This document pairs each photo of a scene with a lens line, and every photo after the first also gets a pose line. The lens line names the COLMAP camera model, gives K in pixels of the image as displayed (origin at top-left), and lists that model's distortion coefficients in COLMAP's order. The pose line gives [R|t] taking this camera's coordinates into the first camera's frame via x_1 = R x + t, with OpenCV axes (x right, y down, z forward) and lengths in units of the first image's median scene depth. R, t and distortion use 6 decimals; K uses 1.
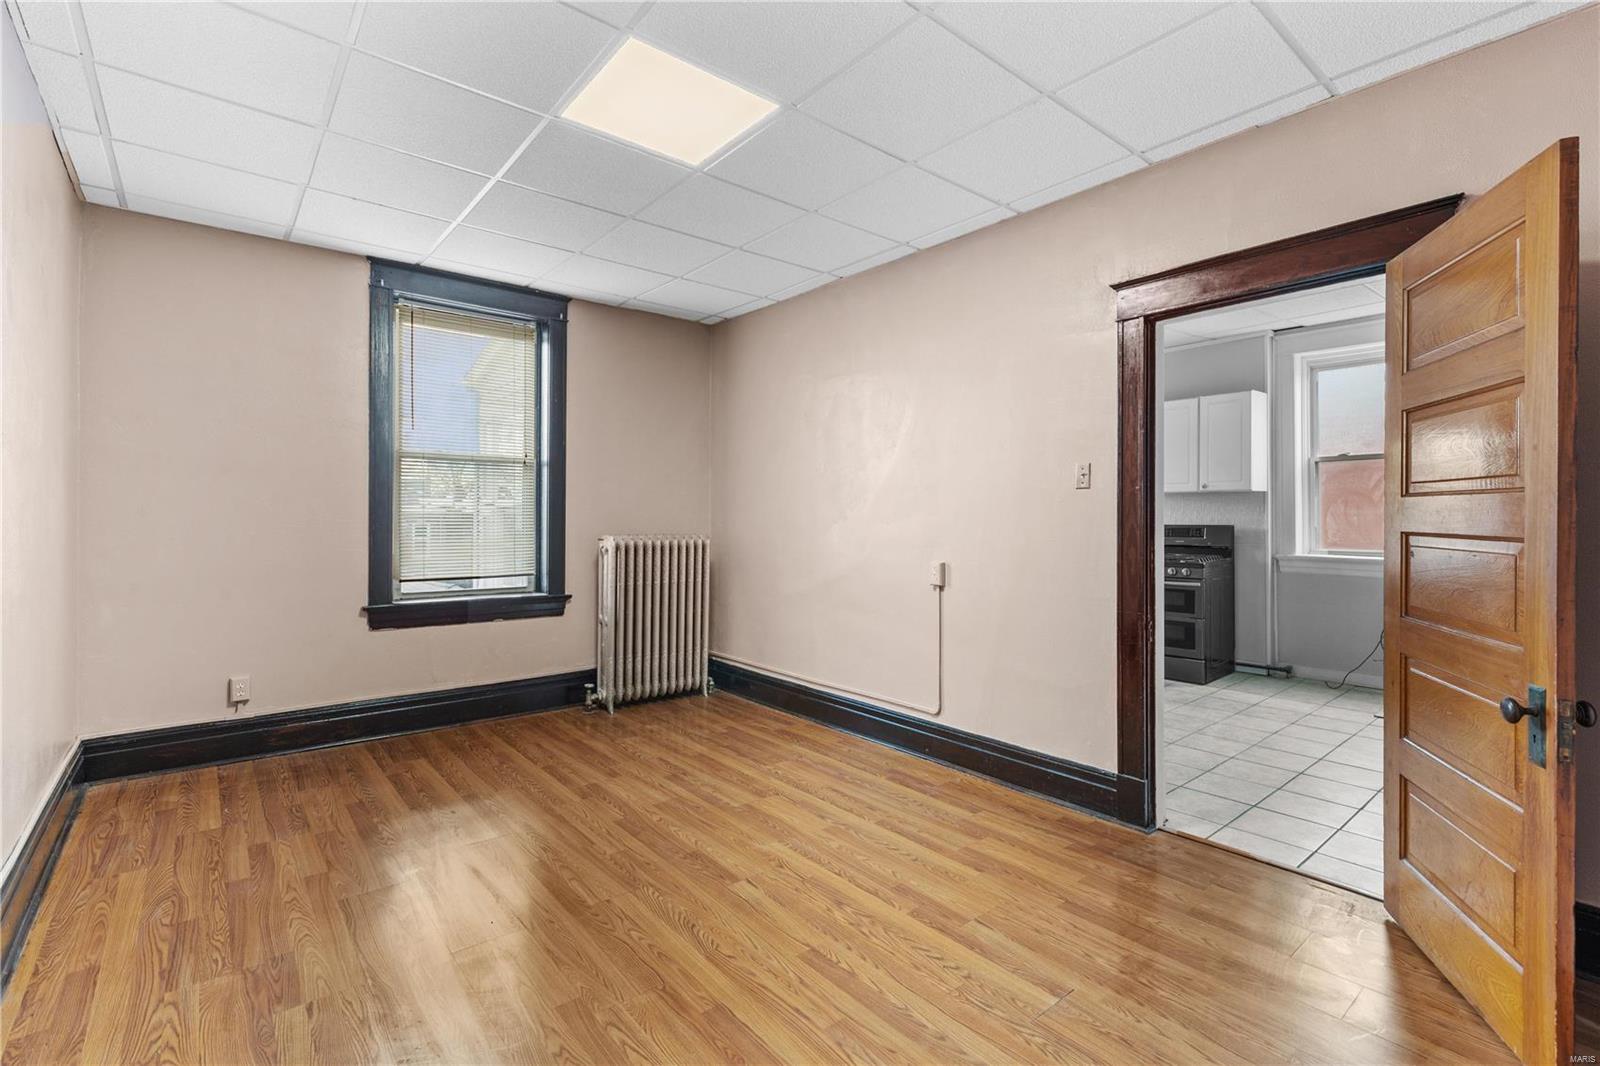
lens RADIAL K [[727.7, 0, 810.3], [0, 727.7, 524.2], [0, 0, 1]] dist [0.002799, -0.000119]
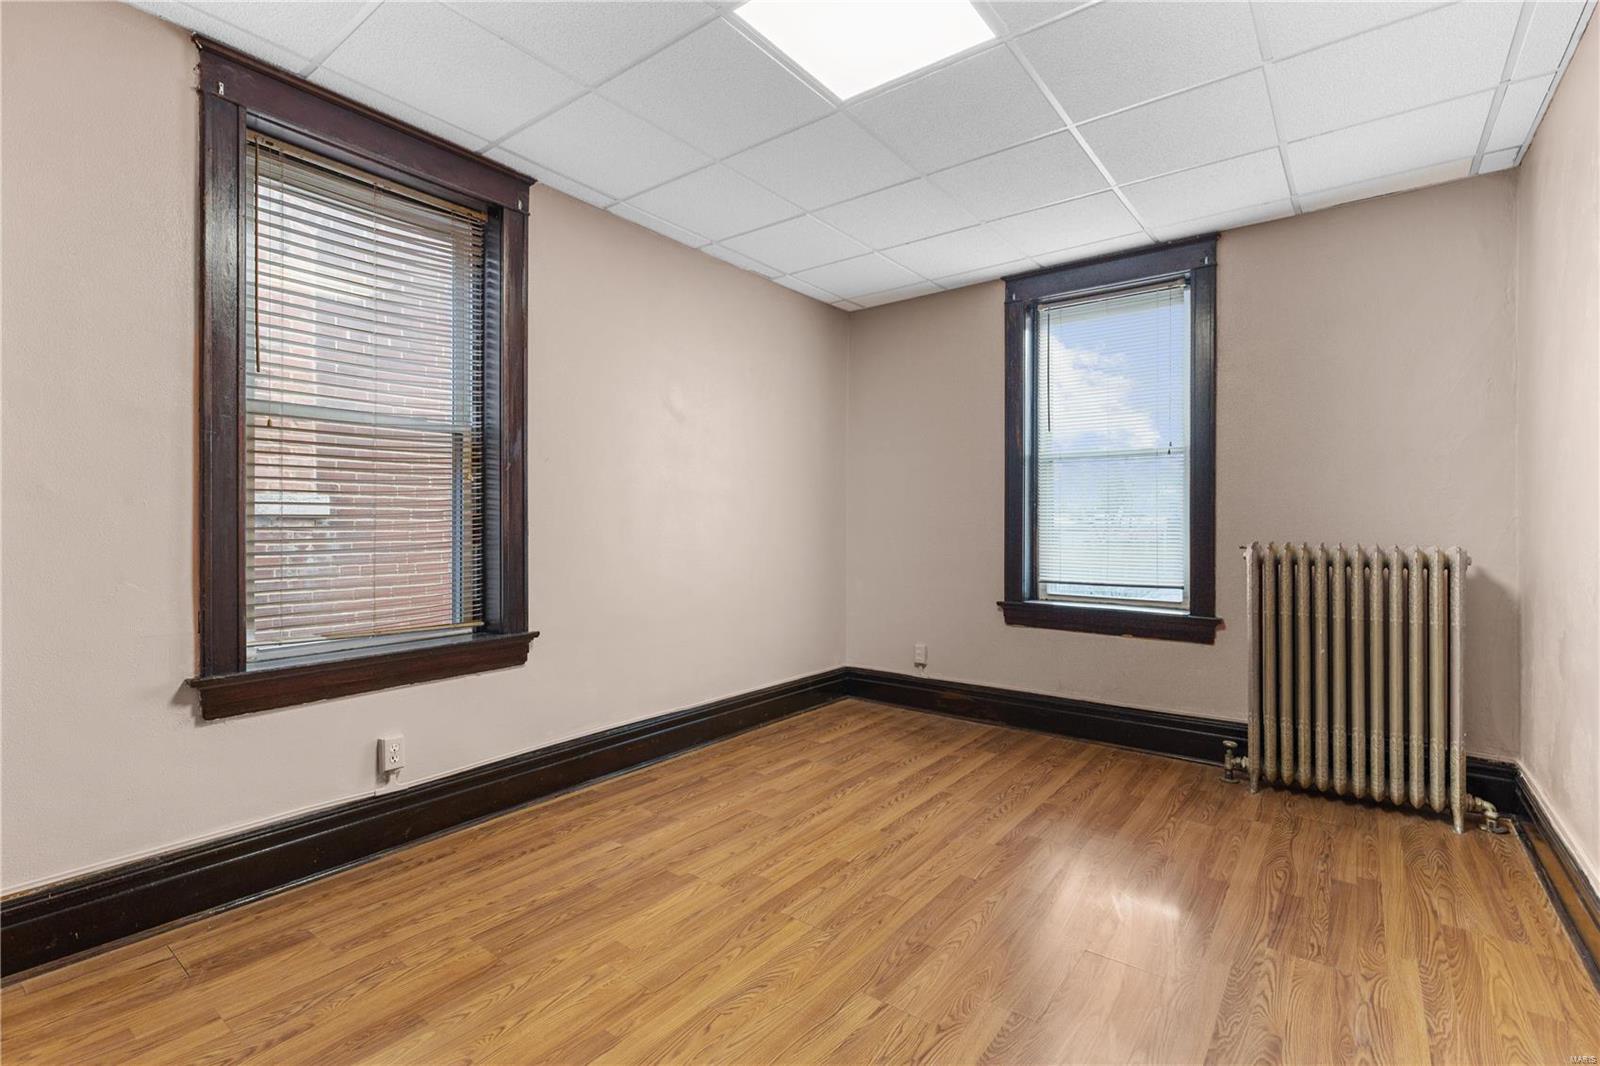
lens RADIAL K [[731.9, 0, 800.0], [0, 731.9, 533.0], [0, 0, 1]] dist [0.001641, -0.000334]
pose [[0.217380, 0.013556, -0.975993, 0.385823], [-0.006294, 0.999902, 0.012486, -0.001035], [0.976067, 0.003428, 0.217444, 0.470598]]
